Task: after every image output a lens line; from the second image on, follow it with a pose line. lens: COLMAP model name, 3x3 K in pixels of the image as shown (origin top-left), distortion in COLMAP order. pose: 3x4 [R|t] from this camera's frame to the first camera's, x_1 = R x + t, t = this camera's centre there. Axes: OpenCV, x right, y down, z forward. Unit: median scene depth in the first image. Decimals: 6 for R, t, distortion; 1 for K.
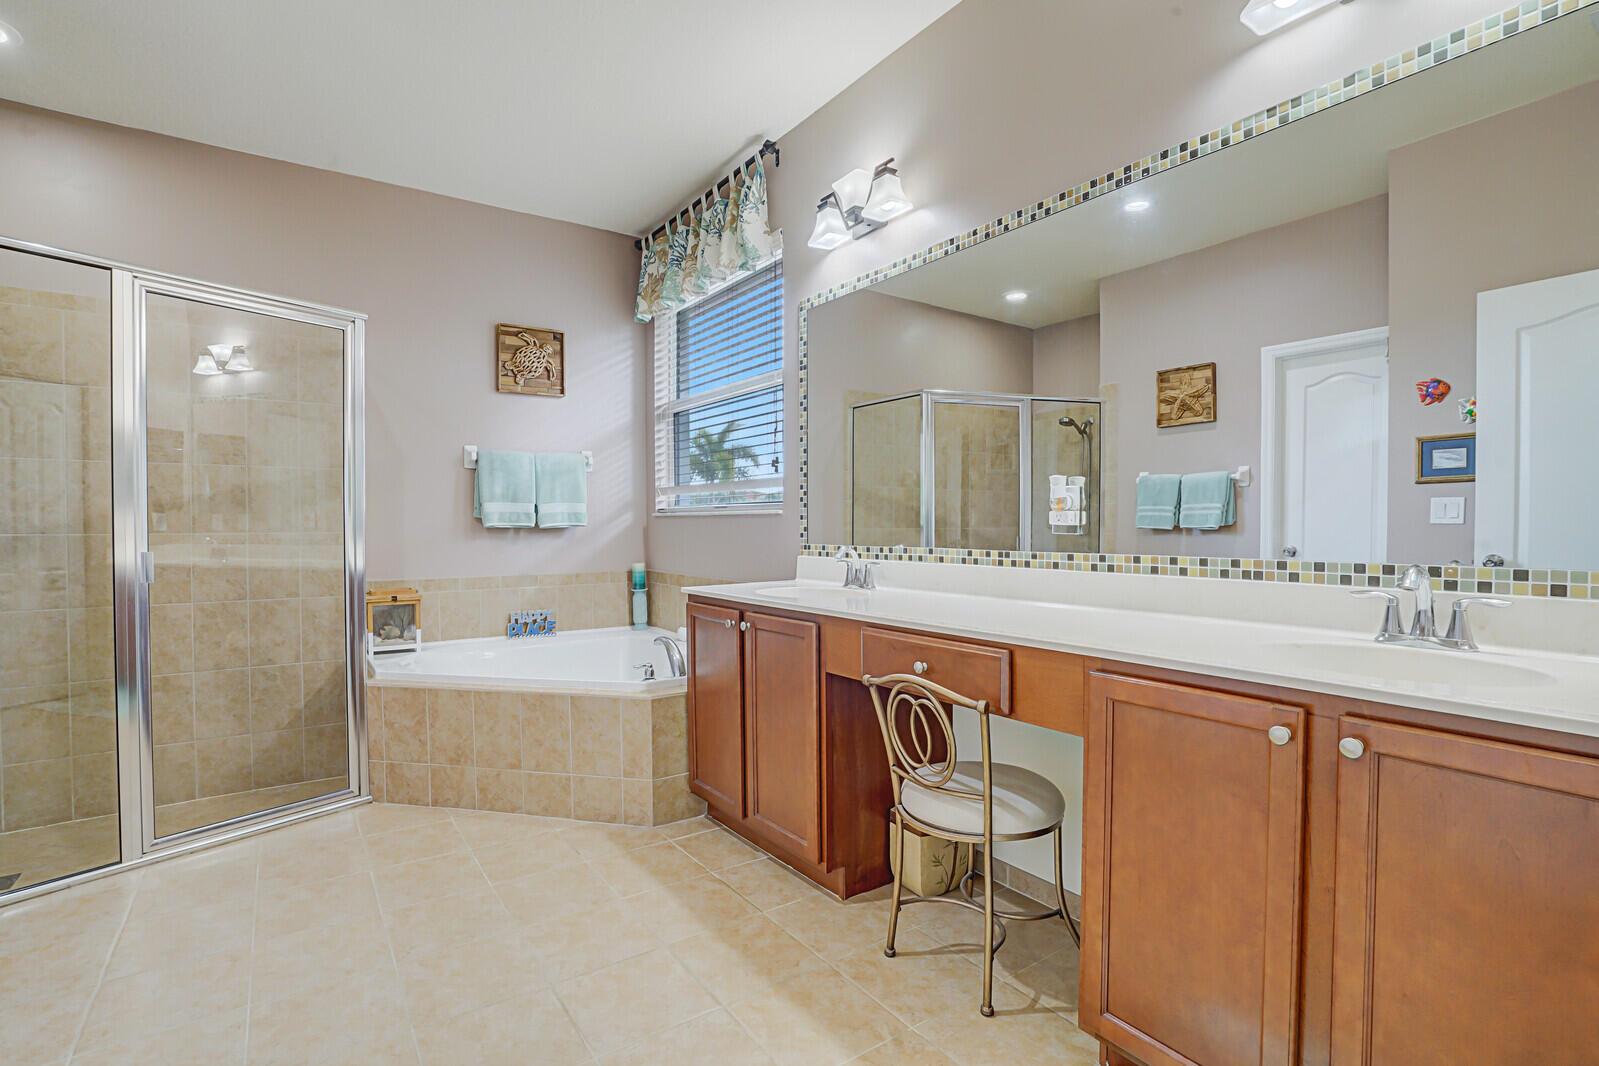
lens RADIAL K [[751.4, 0, 789.7], [0, 751.4, 535.6], [0, 0, 1]] dist [-0.058834, 0.025246]
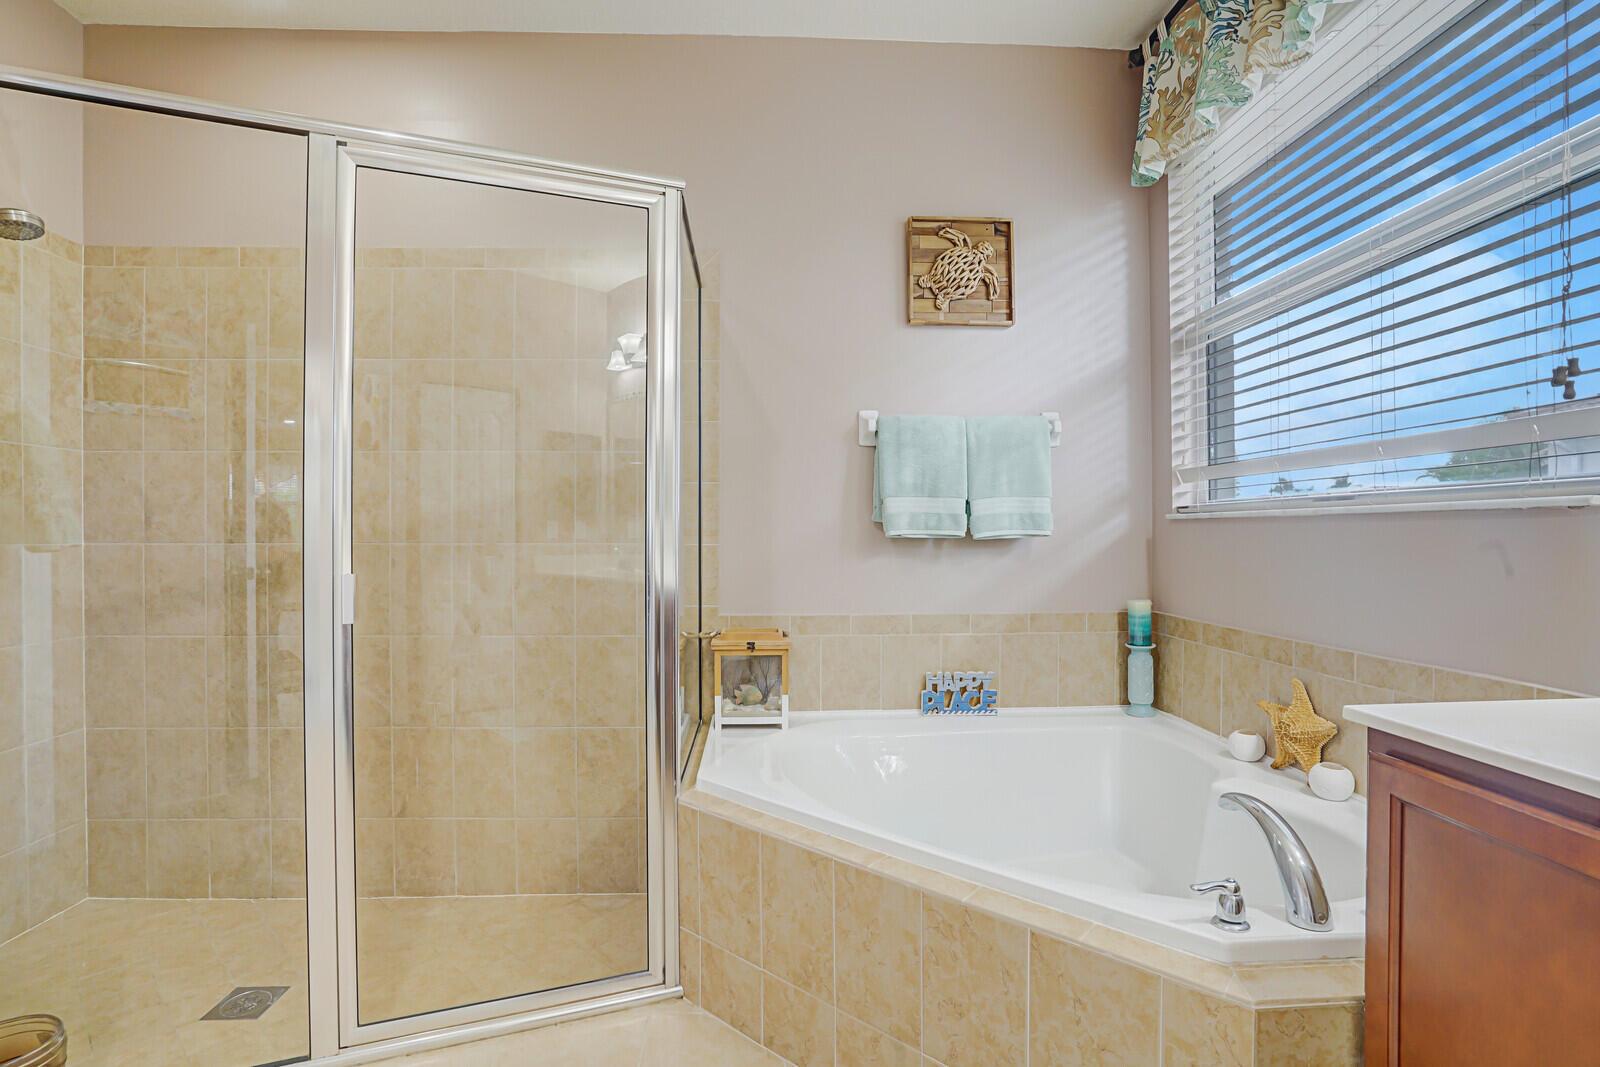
lens RADIAL K [[751.9, 0, 790.2], [0, 751.9, 536.1], [0, 0, 1]] dist [-0.058834, 0.025246]
pose [[0.842006, 0.003573, -0.539457, -0.131531], [-0.011070, 0.999882, -0.010656, -0.004354], [0.539355, 0.014944, 0.841946, 0.407077]]
